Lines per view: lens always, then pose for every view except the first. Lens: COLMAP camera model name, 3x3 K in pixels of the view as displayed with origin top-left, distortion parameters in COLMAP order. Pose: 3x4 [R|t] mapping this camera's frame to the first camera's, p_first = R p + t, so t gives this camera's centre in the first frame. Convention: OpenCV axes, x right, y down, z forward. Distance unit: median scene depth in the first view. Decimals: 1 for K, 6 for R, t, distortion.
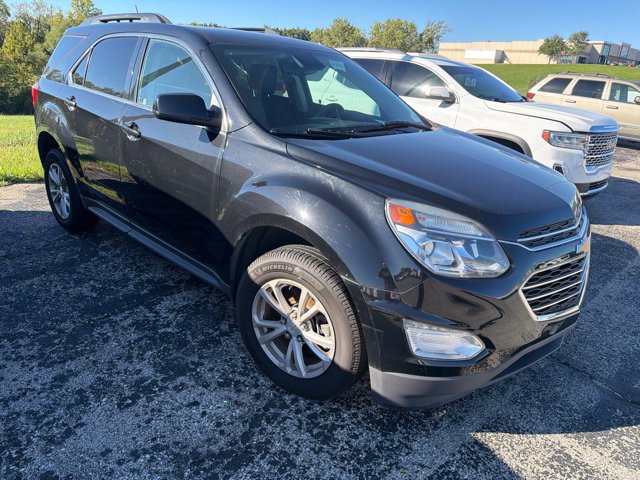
lens RADIAL K [[457.1, 0, 322.2], [0, 457.1, 240.8], [0, 0, 1]] dist [0.000430, -0.002822]
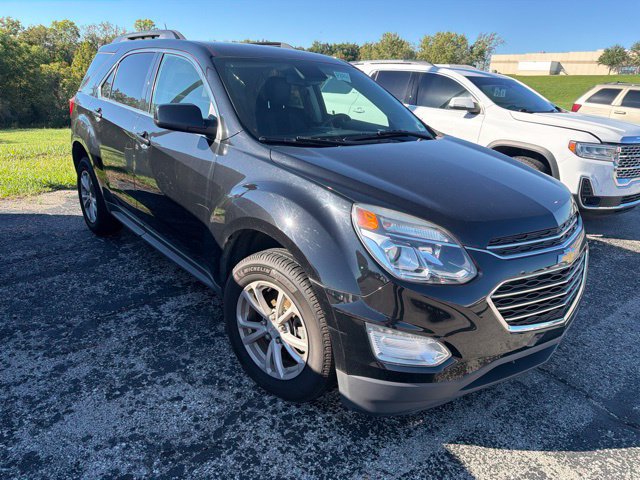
lens RADIAL K [[457.1, 0, 321.4], [0, 457.1, 240.1], [0, 0, 1]] dist [0.000430, -0.002822]
pose [[0.994809, 0.022750, -0.099180, 0.134400], [-0.025542, 0.999310, -0.026975, 0.014724], [0.098498, 0.029368, 0.994704, -0.013230]]
